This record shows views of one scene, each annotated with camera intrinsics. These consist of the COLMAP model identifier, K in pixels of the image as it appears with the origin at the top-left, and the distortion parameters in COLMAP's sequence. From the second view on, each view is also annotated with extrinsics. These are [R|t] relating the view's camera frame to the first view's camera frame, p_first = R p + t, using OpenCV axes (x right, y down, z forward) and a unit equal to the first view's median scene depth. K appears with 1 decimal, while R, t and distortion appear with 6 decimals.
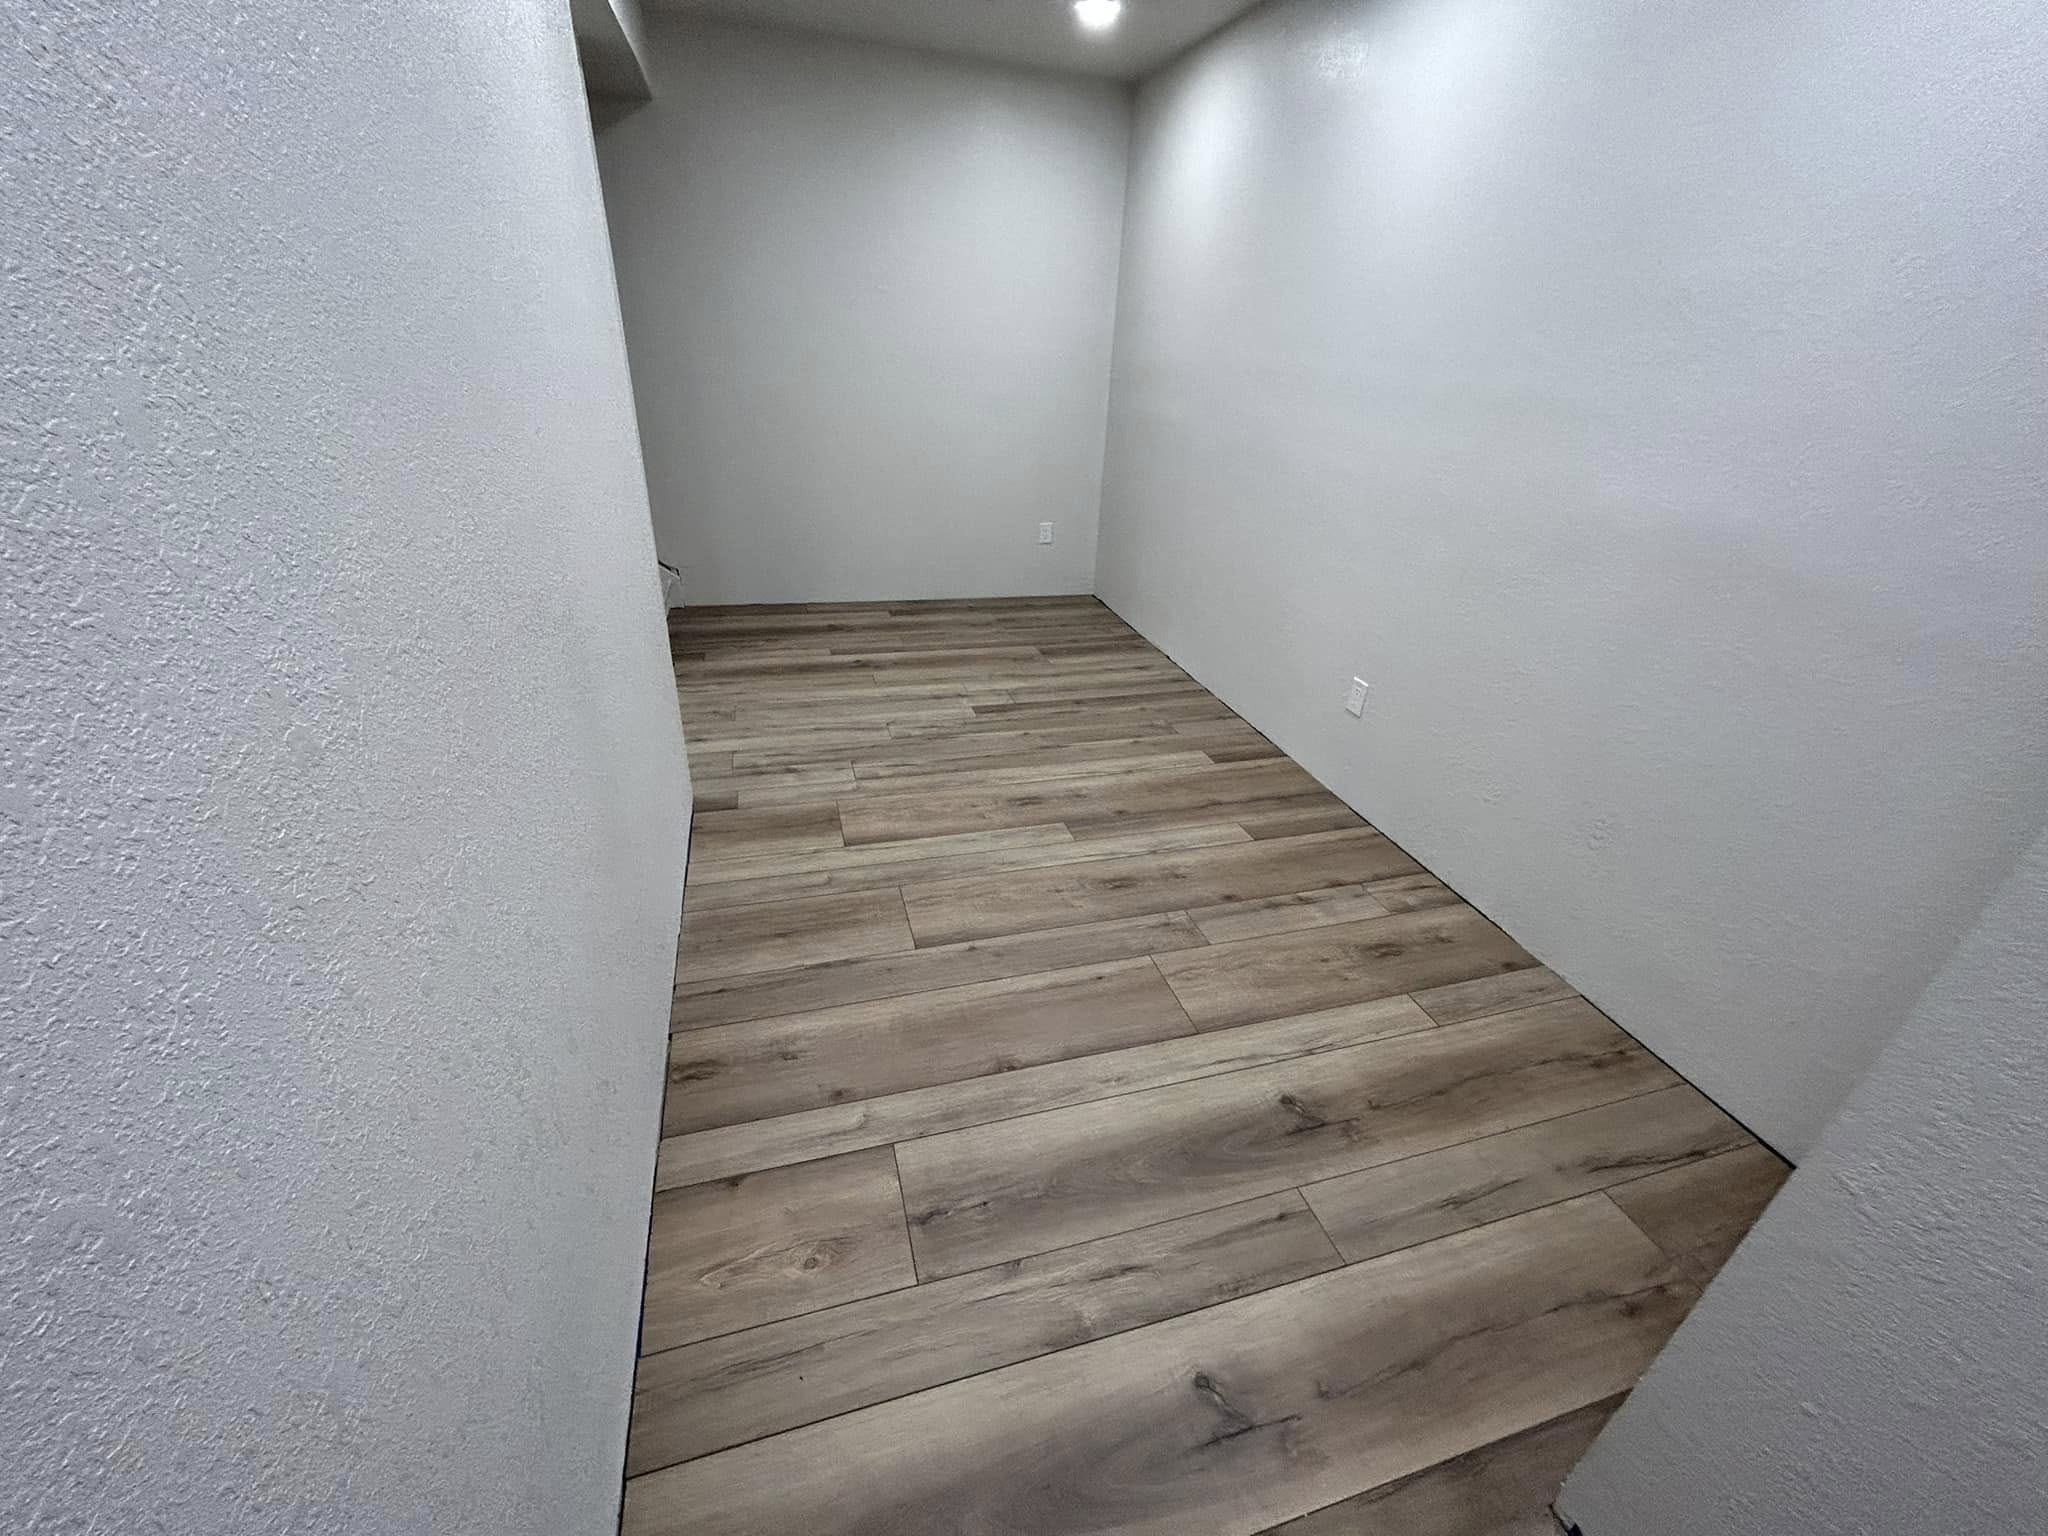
lens RADIAL K [[823.9, 0, 1024.0], [0, 823.9, 768.0], [0, 0, 1]] dist [0.000589, 0.000000]
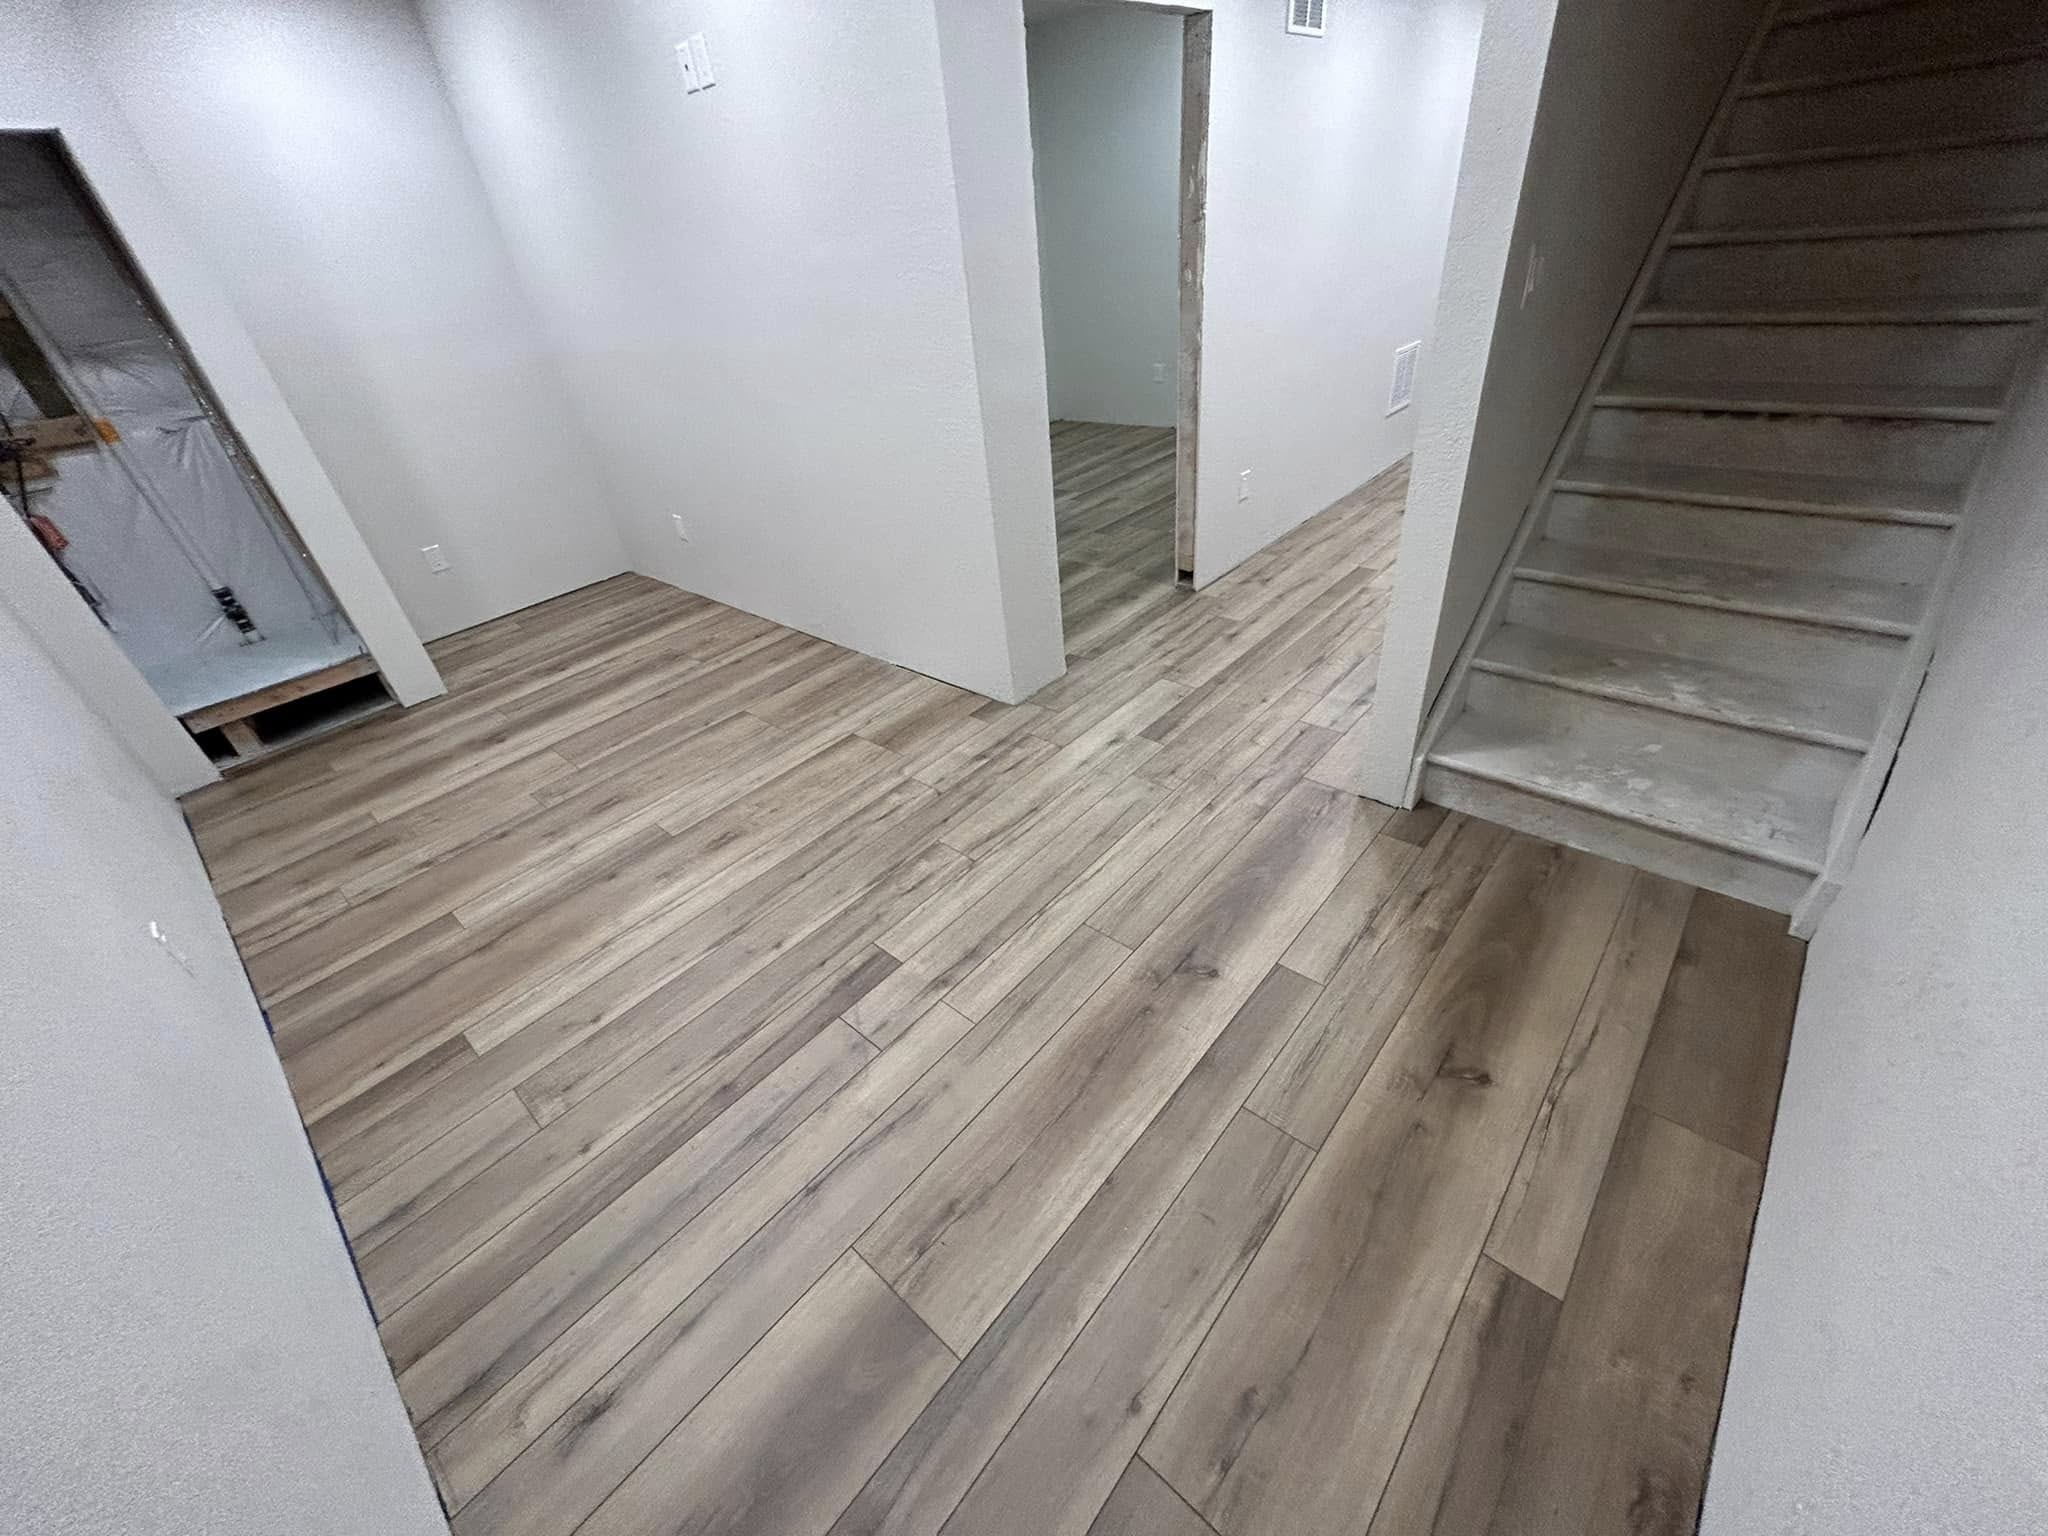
lens RADIAL K [[823.9, 0, 1024.0], [0, 823.9, 768.0], [0, 0, 1]] dist [0.000589, 0.000000]
pose [[-0.848453, 0.321600, -0.420357, 0.079840], [-0.192914, 0.551672, 0.811444, -0.820979], [0.492860, 0.769566, -0.406027, 1.523173]]
